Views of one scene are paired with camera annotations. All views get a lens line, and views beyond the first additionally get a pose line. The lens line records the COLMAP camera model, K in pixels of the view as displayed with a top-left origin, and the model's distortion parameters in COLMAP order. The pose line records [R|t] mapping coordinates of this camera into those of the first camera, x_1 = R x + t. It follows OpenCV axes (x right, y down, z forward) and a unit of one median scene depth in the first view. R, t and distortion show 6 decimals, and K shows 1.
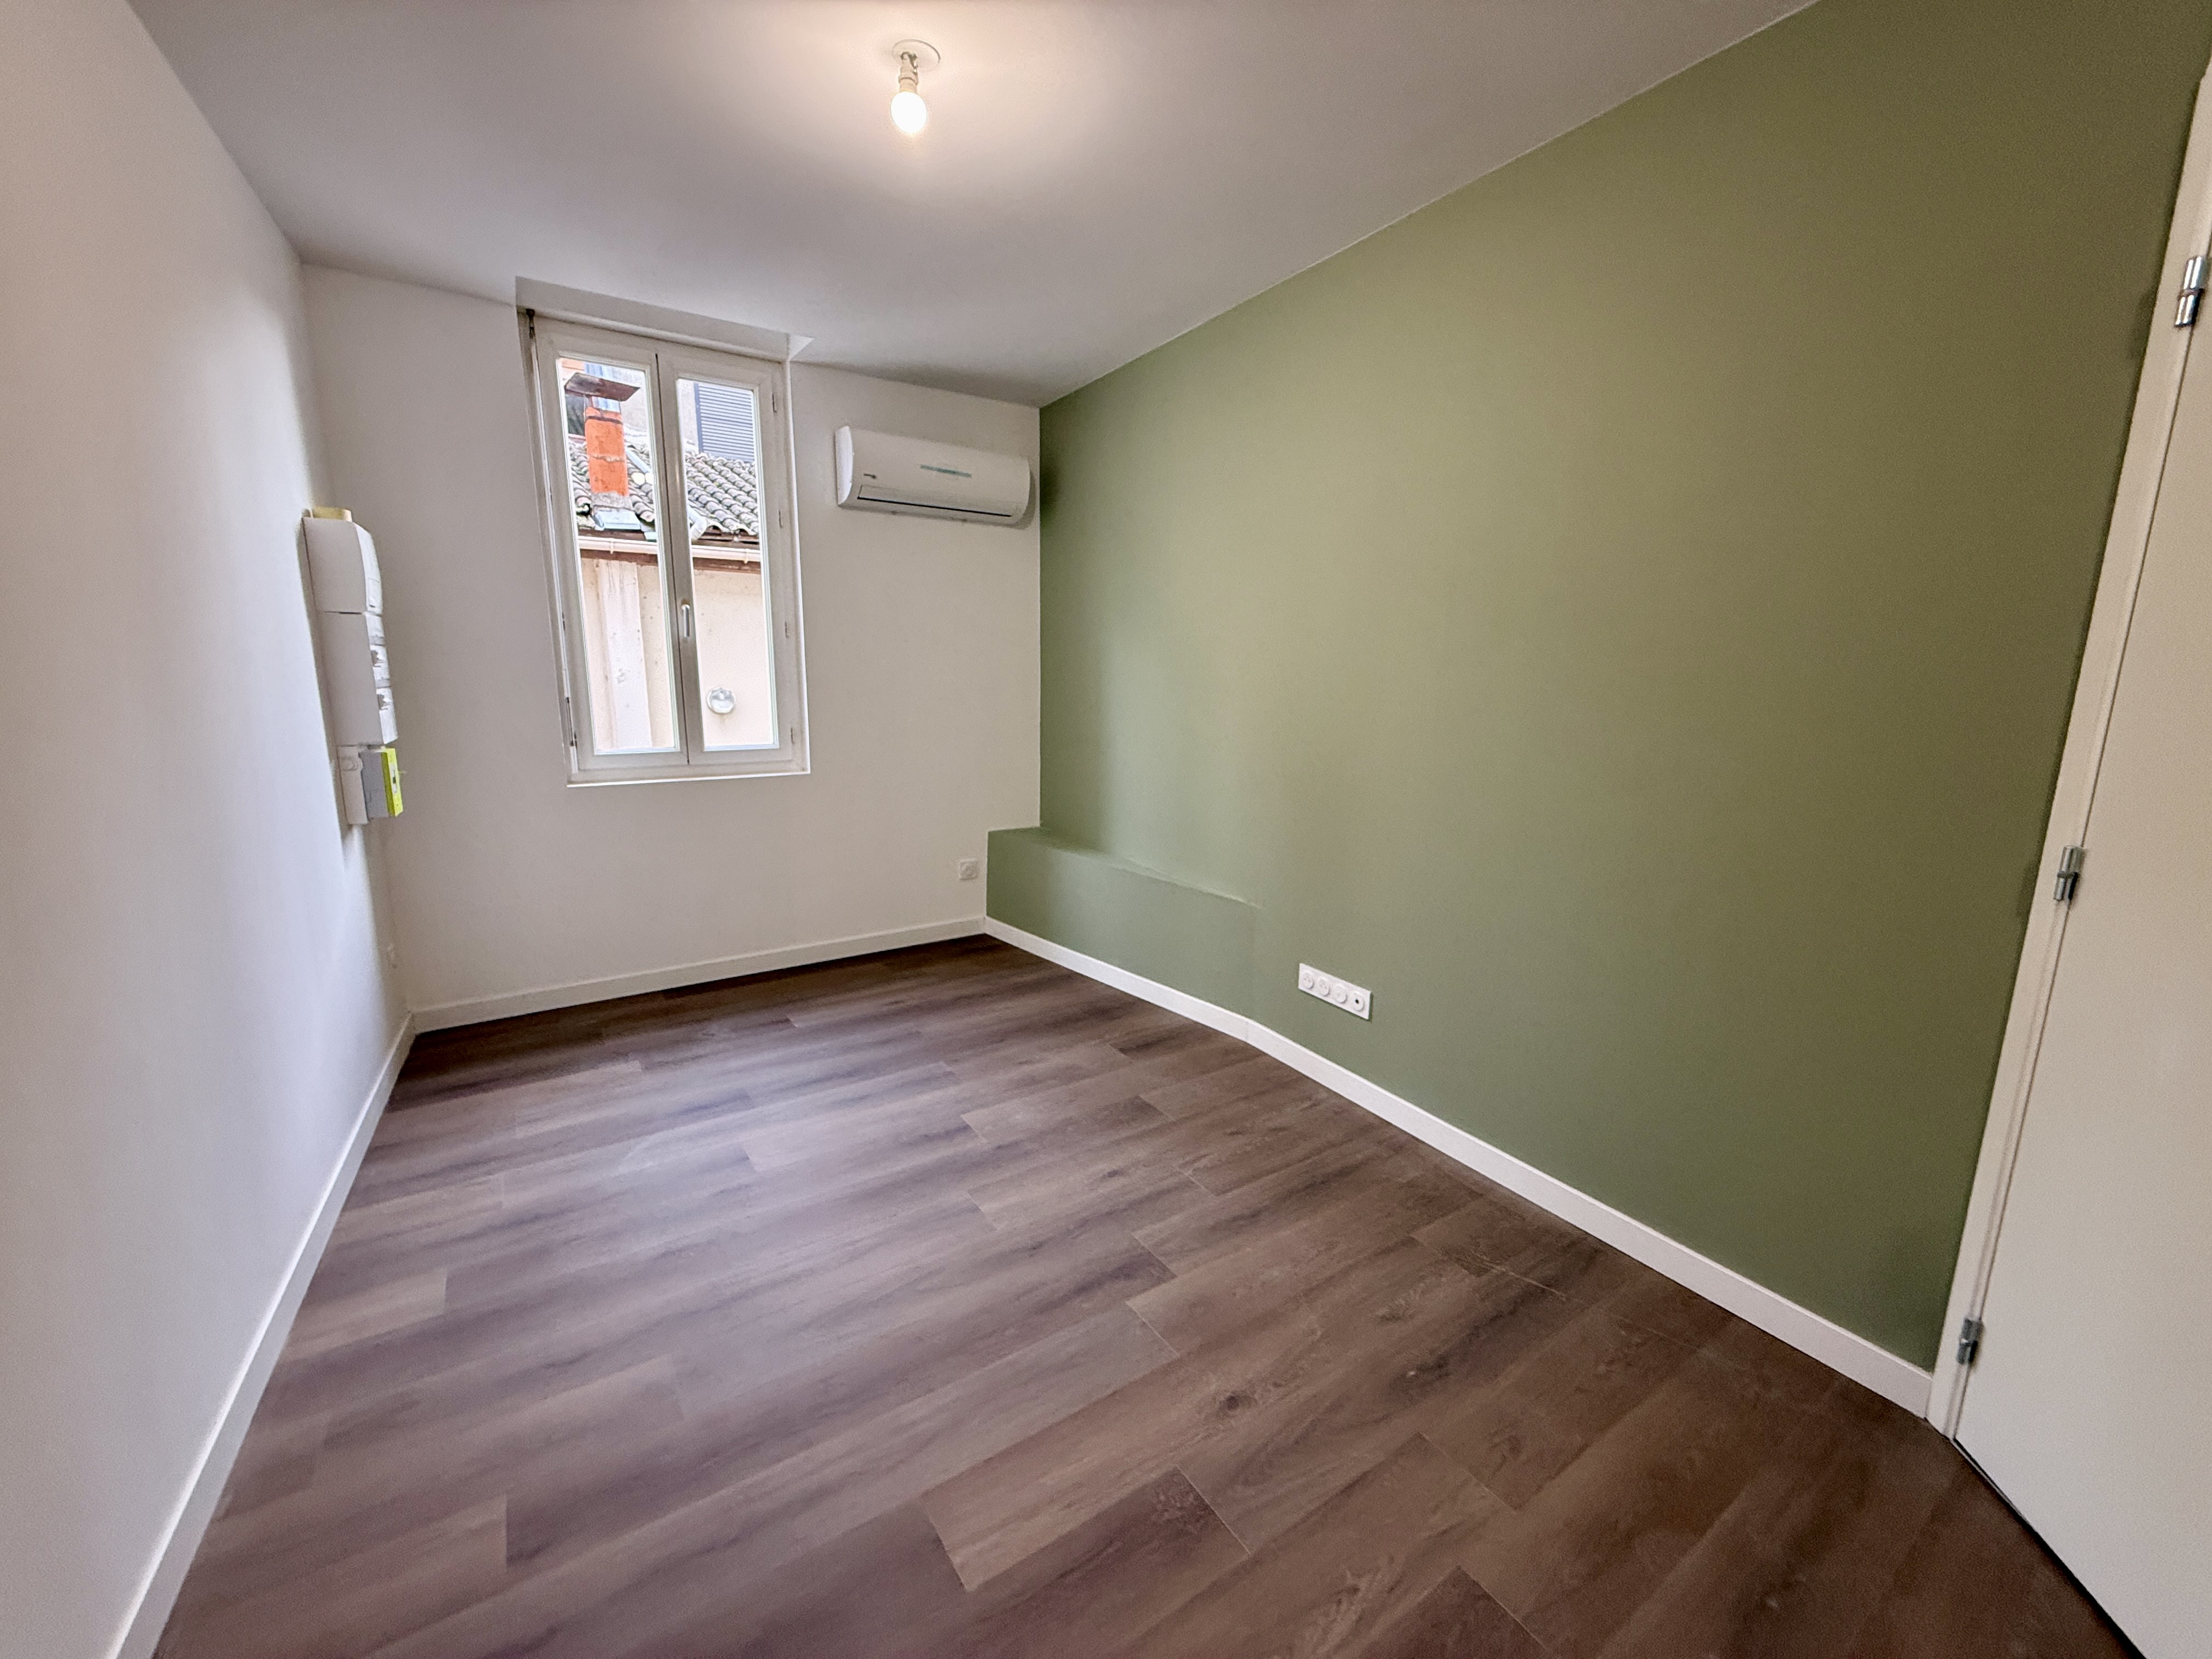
lens RADIAL K [[885.4, 0, 1106.0], [0, 885.4, 829.5], [0, 0, 1]] dist [0.014115, -0.000063]
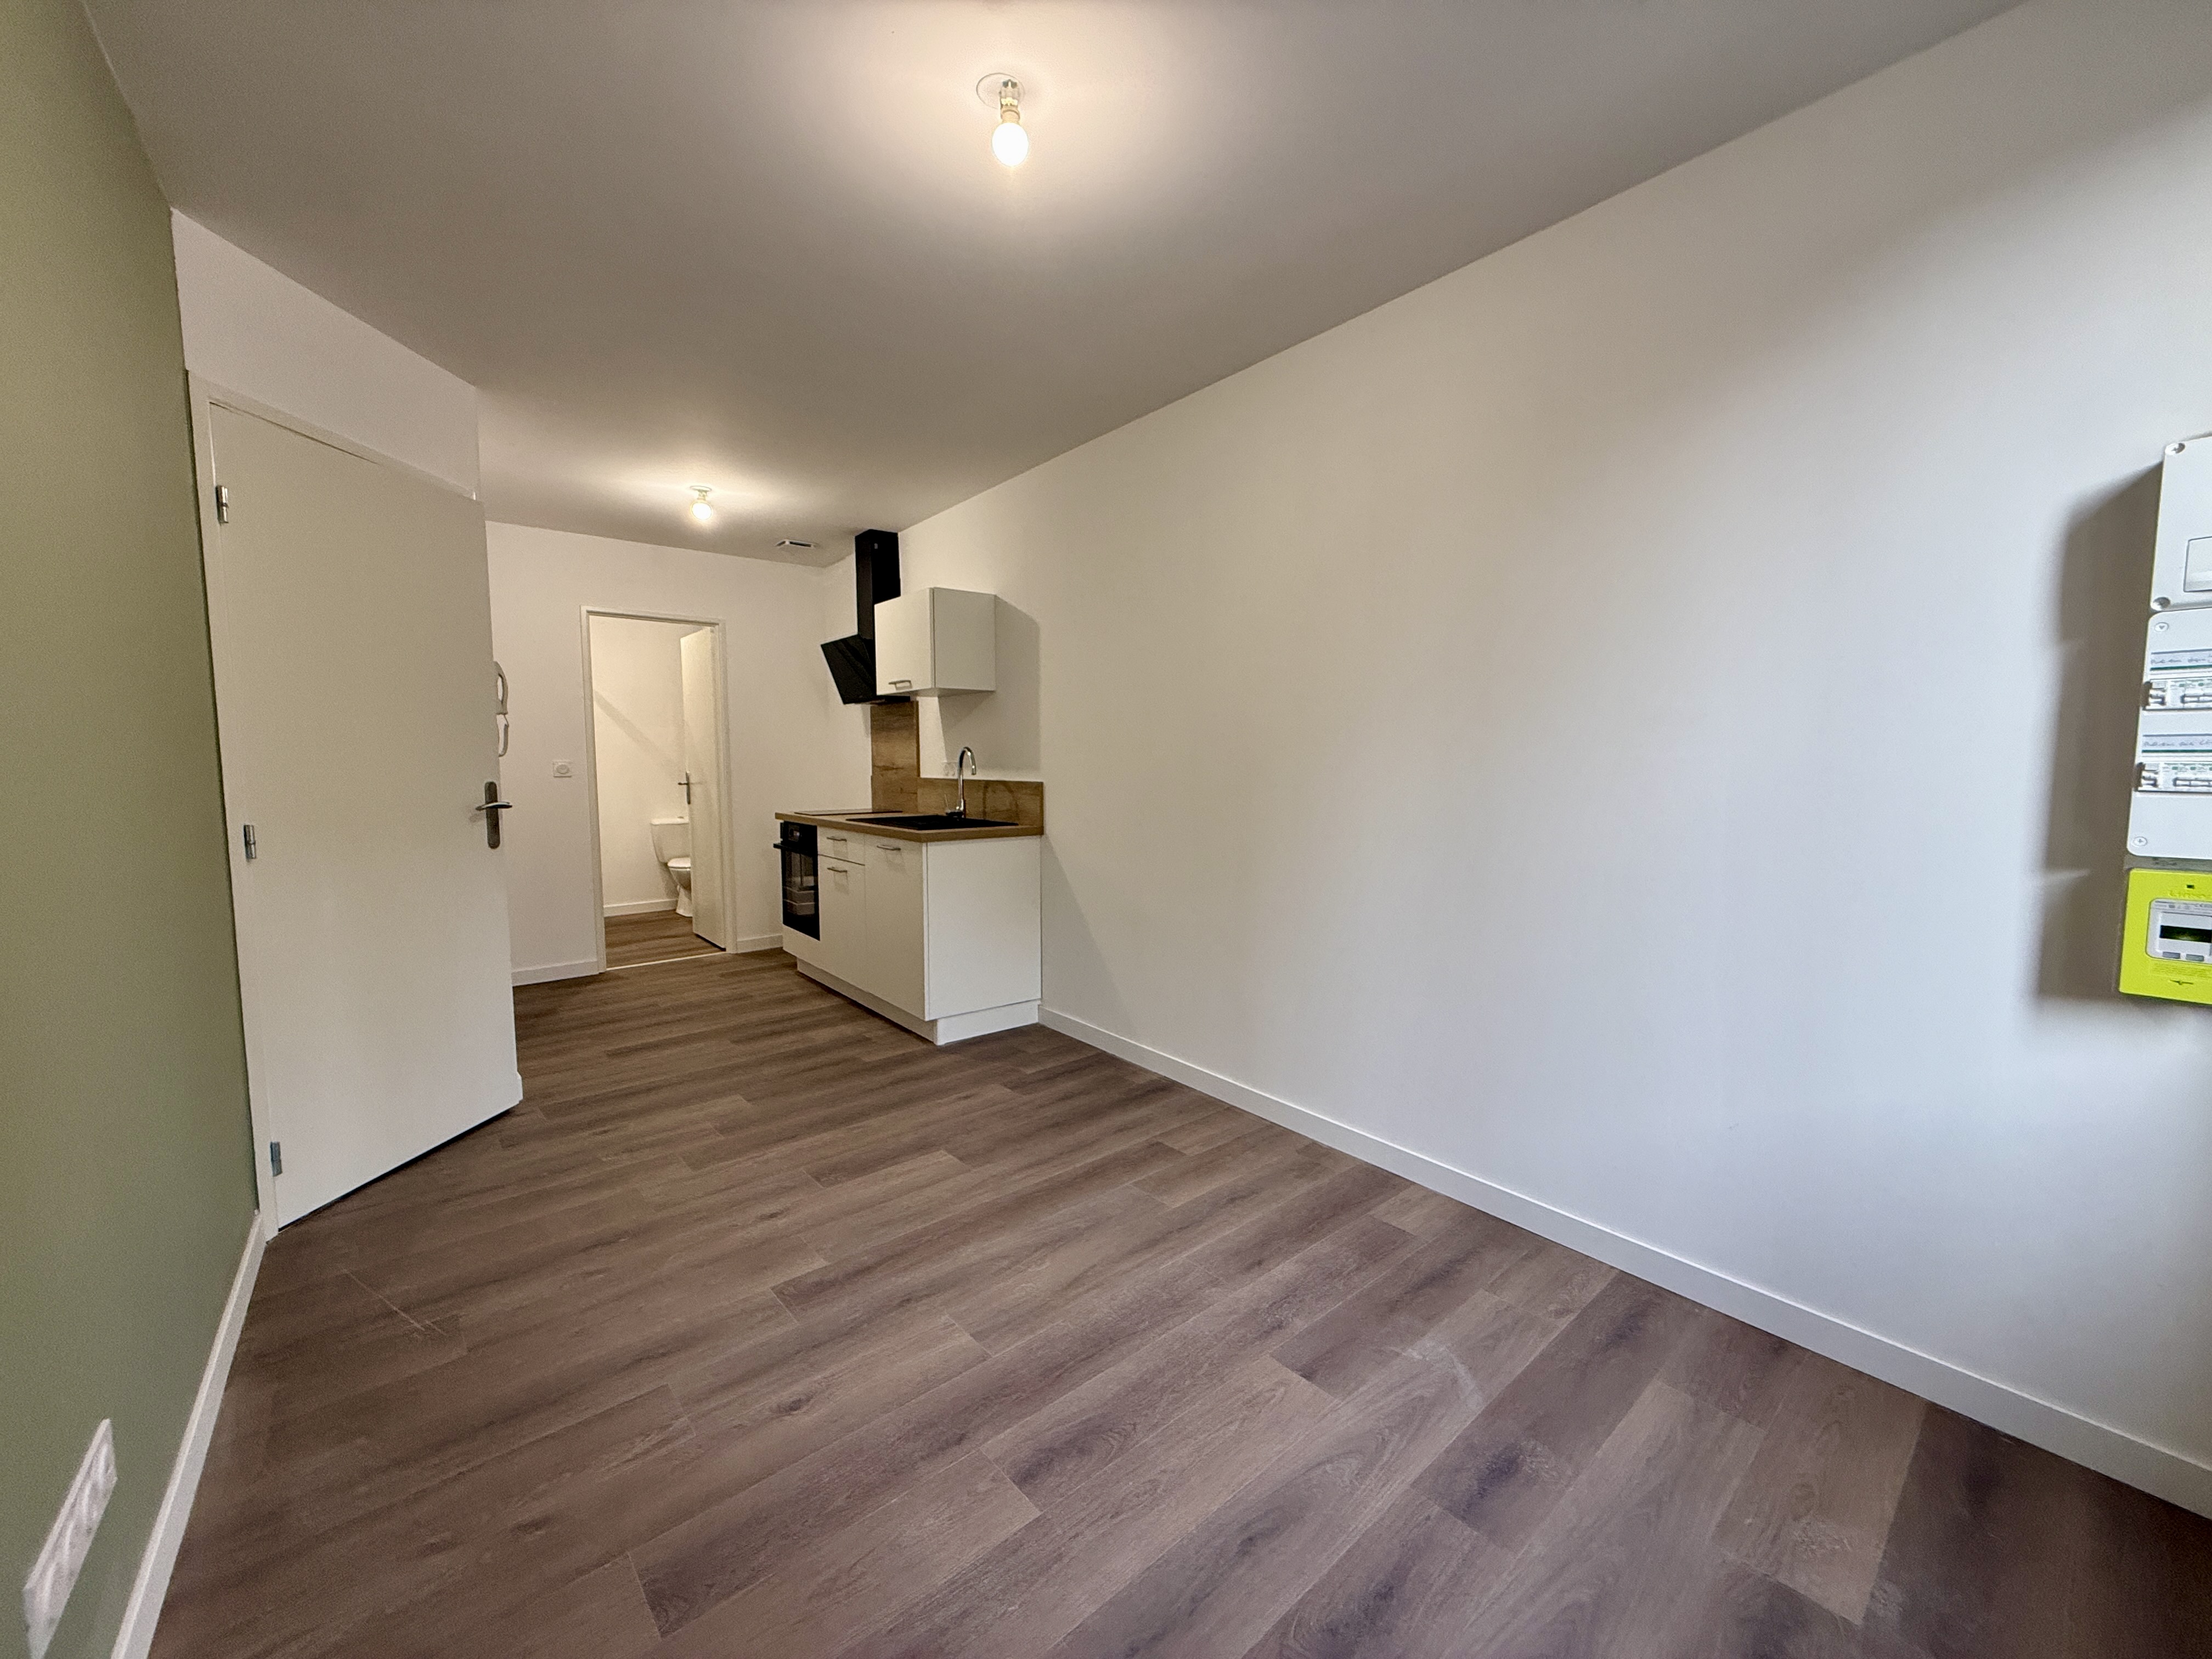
lens RADIAL K [[885.4, 0, 1106.0], [0, 885.4, 829.5], [0, 0, 1]] dist [0.014115, -0.000063]
pose [[-0.991848, 0.002309, -0.127408, -0.131028], [-0.030650, 0.966161, 0.256112, -0.220941], [0.123688, 0.257929, -0.958214, 1.385201]]
